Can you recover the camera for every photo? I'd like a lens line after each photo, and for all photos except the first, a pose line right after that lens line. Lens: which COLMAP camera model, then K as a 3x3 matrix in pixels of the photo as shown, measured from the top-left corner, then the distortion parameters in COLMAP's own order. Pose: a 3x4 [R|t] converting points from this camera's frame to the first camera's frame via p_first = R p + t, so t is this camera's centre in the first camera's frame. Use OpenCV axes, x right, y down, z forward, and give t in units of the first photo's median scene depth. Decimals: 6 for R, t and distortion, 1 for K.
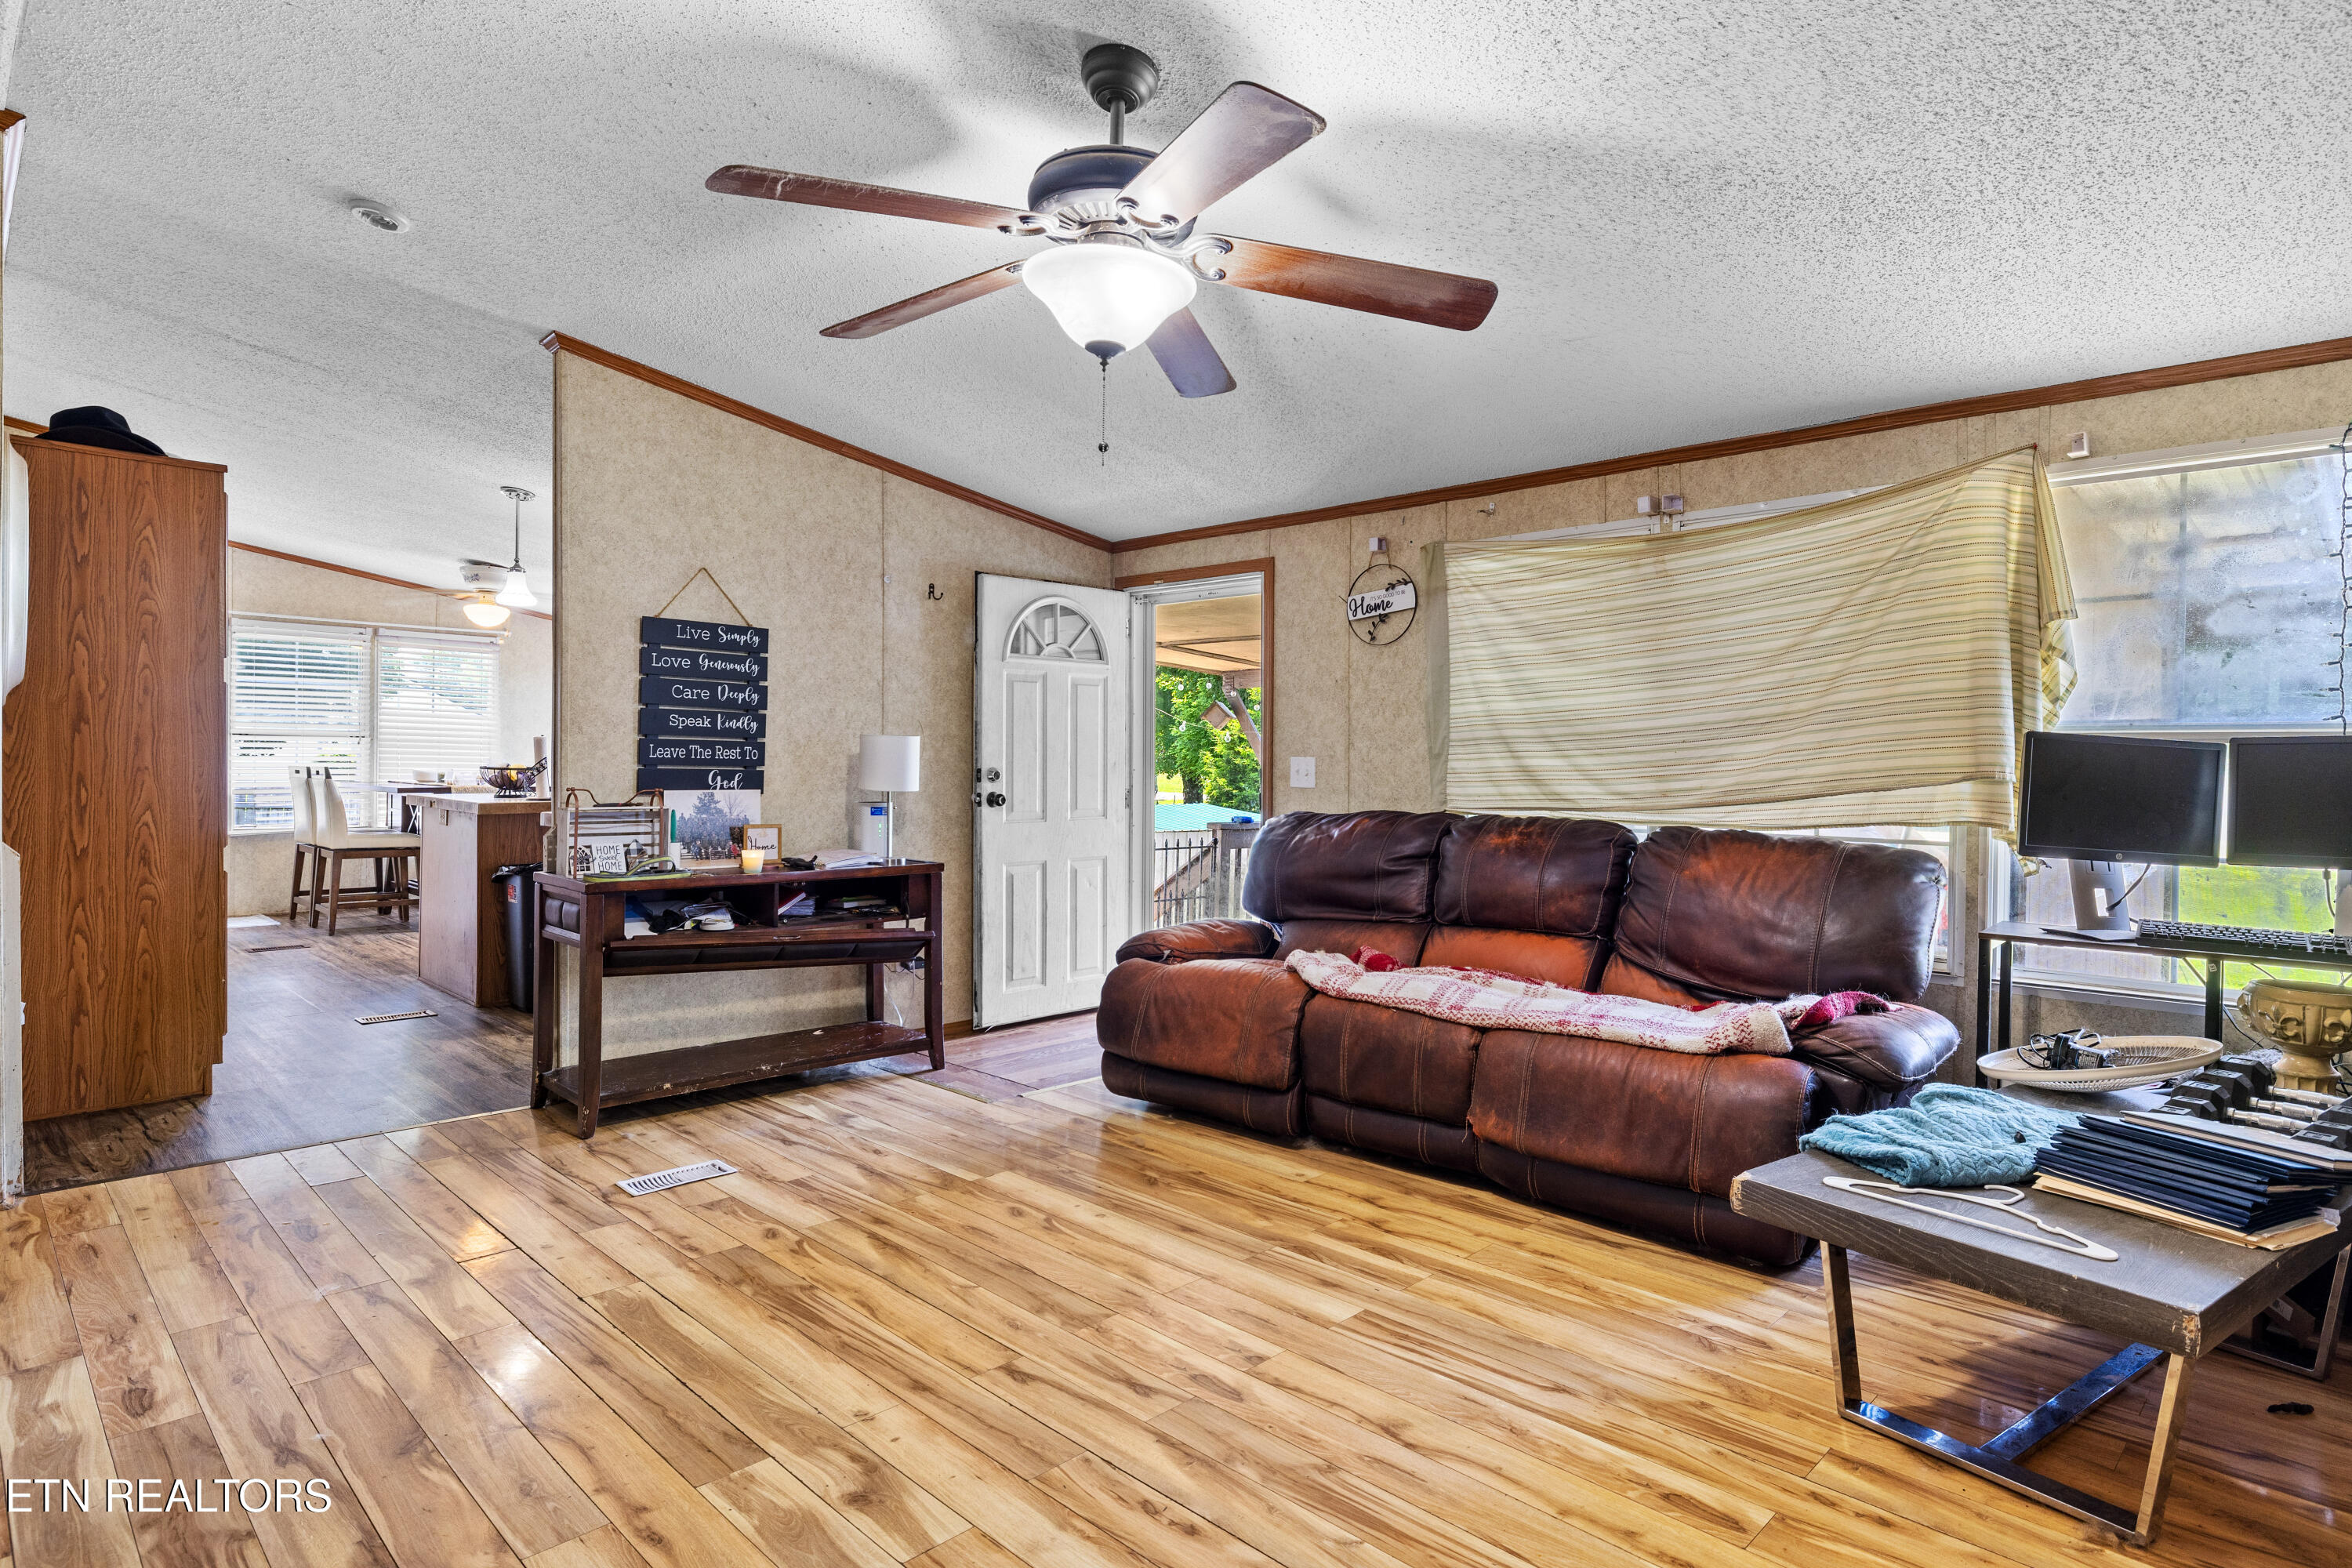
lens RADIAL K [[1276.0, 0, 1165.5], [0, 1276.0, 775.5], [0, 0, 1]] dist [-0.000683, -0.000566]
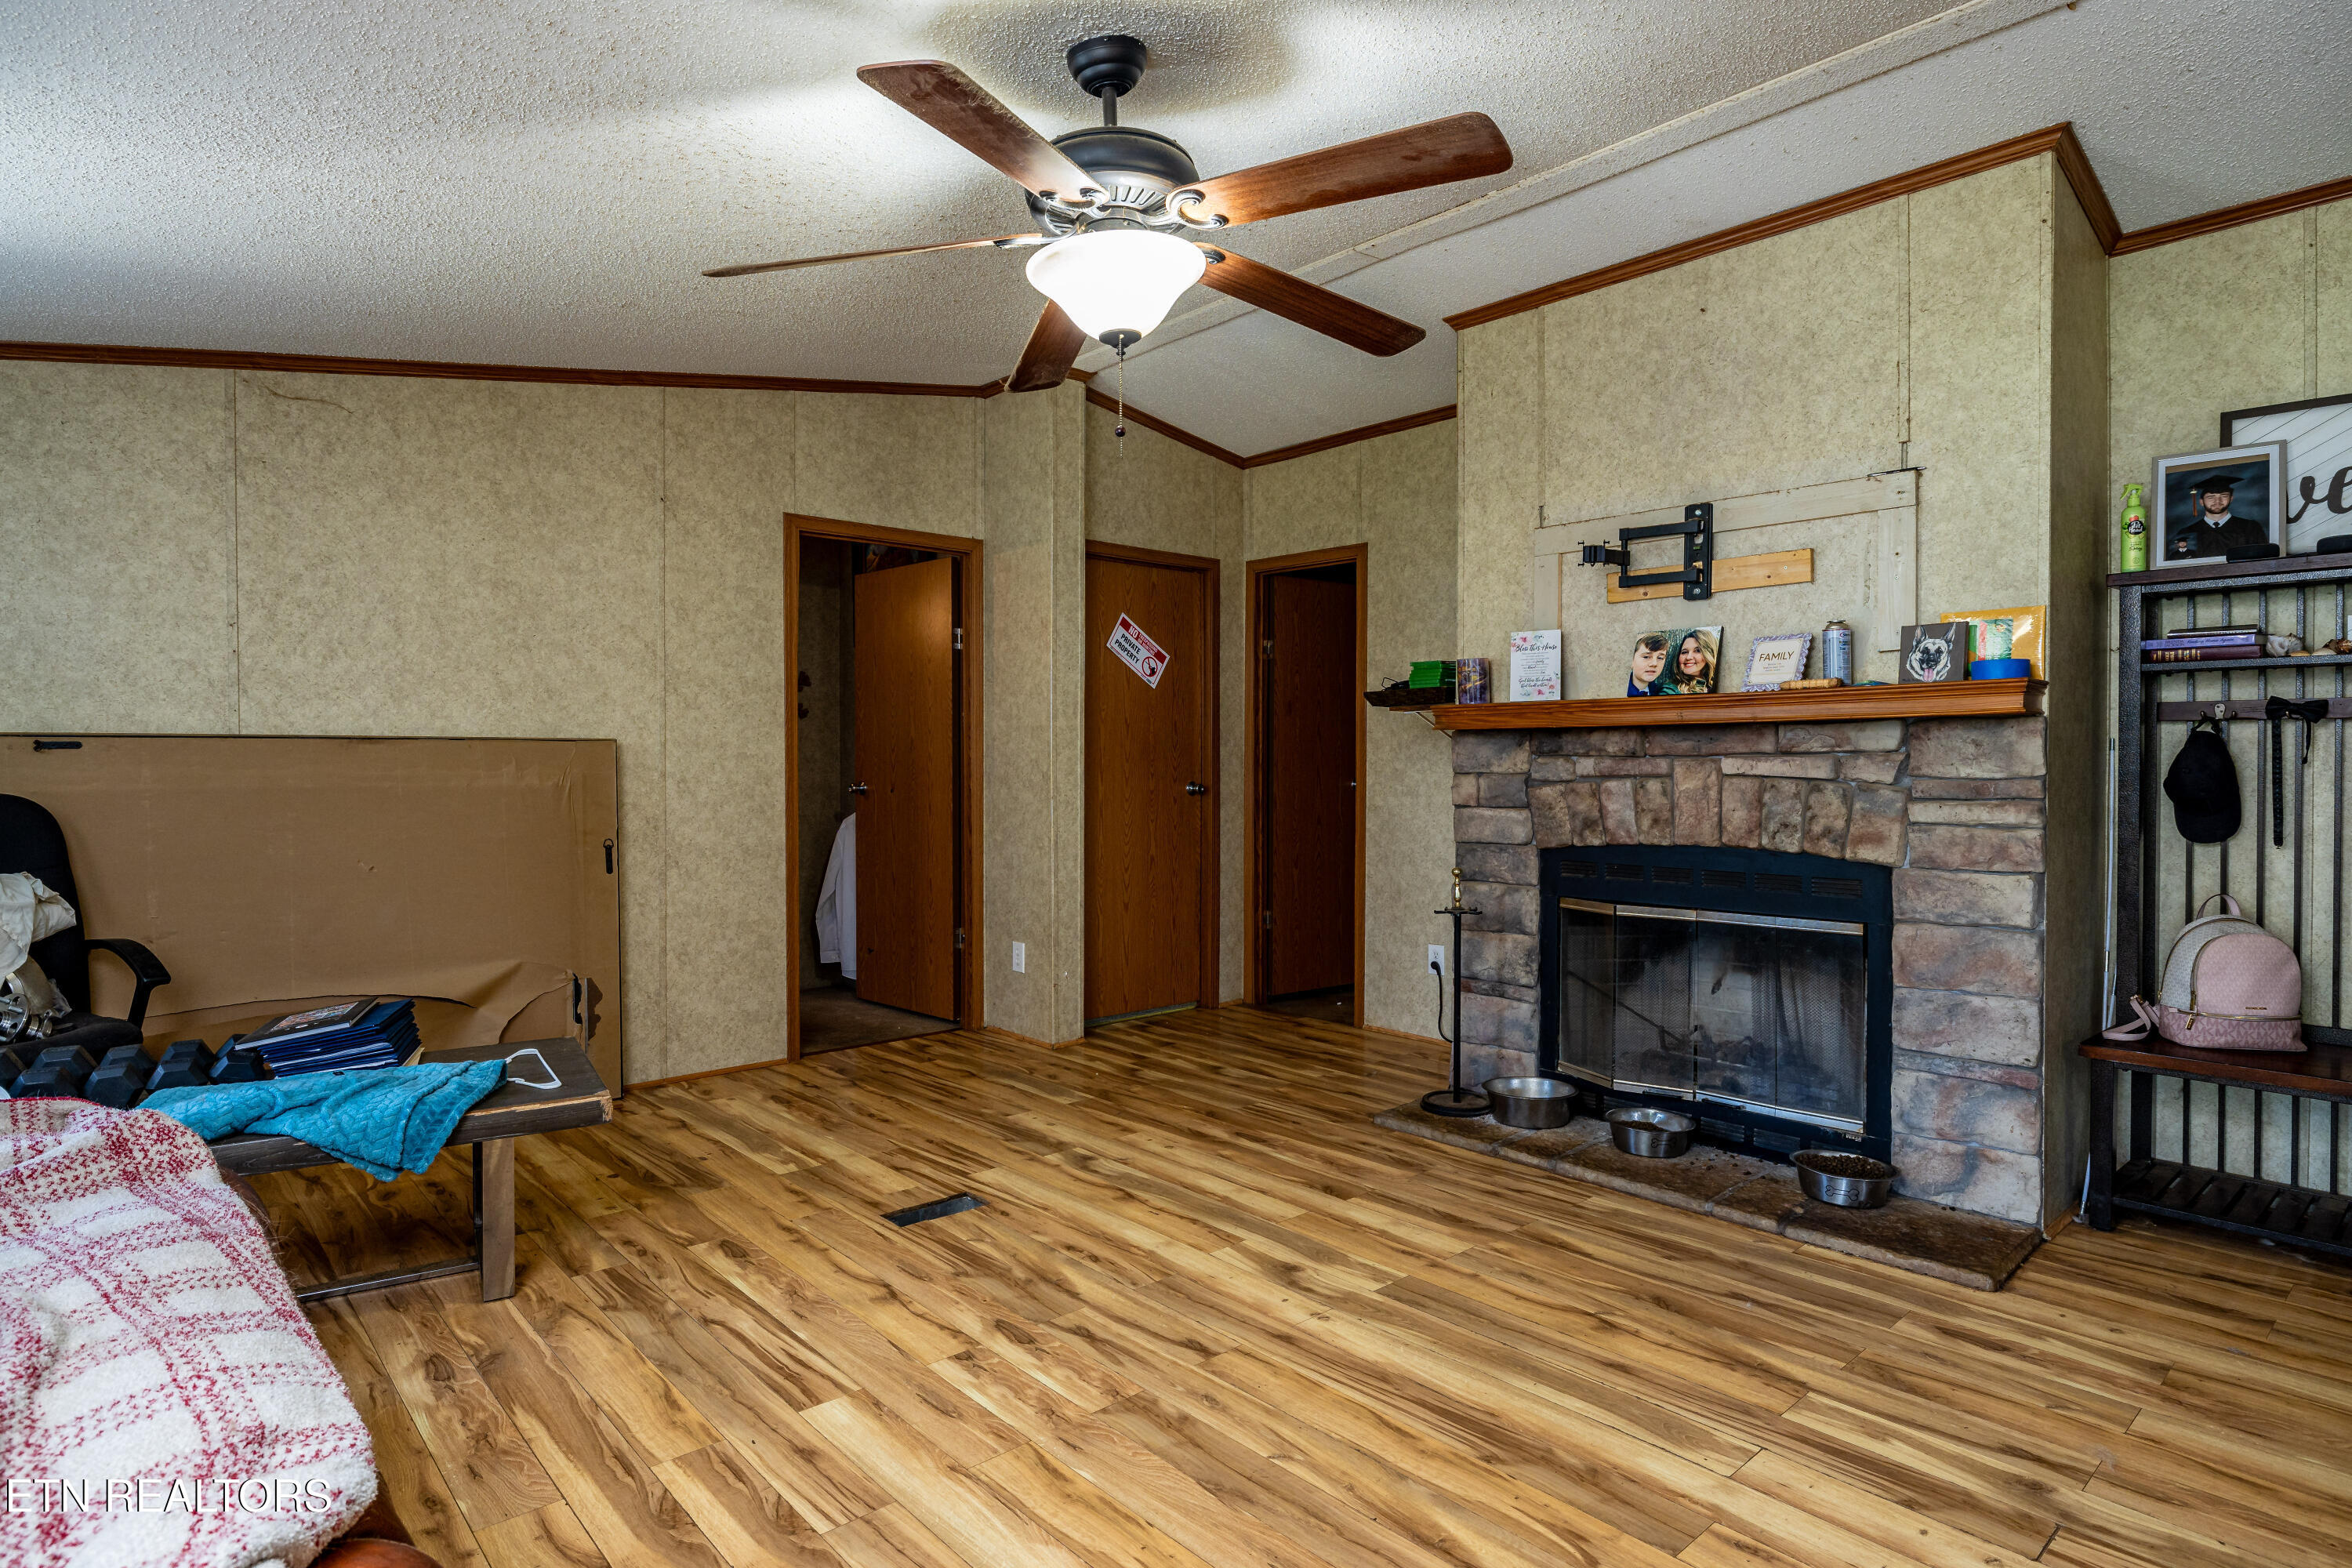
lens RADIAL K [[1276.0, 0, 1179.6], [0, 1276.0, 773.7], [0, 0, 1]] dist [-0.000683, -0.000566]
pose [[-0.998898, -0.010271, 0.045796, -0.148267], [-0.008945, 0.999537, 0.029072, -0.033663], [-0.046074, 0.028630, -0.998528, 2.085090]]
